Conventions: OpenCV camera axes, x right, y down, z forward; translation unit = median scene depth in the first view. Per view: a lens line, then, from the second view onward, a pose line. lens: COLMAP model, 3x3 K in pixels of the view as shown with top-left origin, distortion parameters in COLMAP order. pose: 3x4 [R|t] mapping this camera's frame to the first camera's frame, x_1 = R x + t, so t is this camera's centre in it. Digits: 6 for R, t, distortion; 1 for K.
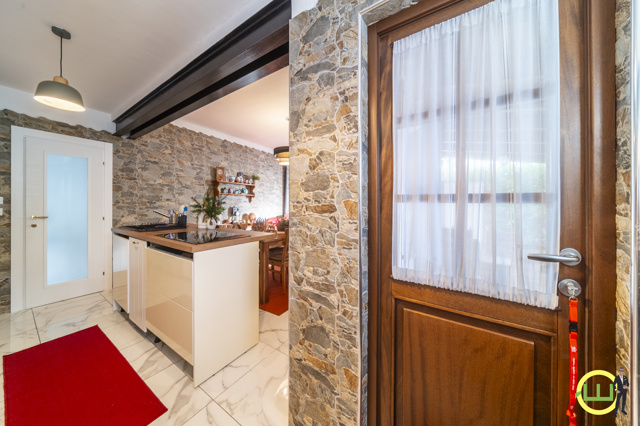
lens RADIAL K [[210.7, 0, 321.8], [0, 210.7, 206.7], [0, 0, 1]] dist [0.002906, 0.000388]
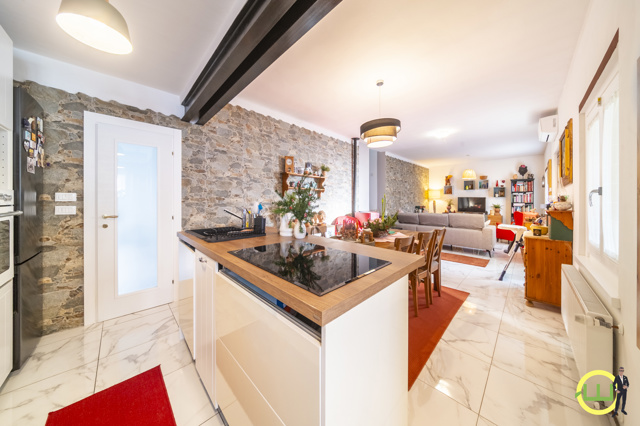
lens RADIAL K [[210.7, 0, 313.8], [0, 210.7, 202.8], [0, 0, 1]] dist [0.002906, 0.000388]
pose [[0.969326, -0.001165, -0.245777, -0.270693], [0.001367, 0.999999, 0.000650, -0.004130], [0.245776, -0.000966, 0.969326, 0.315070]]
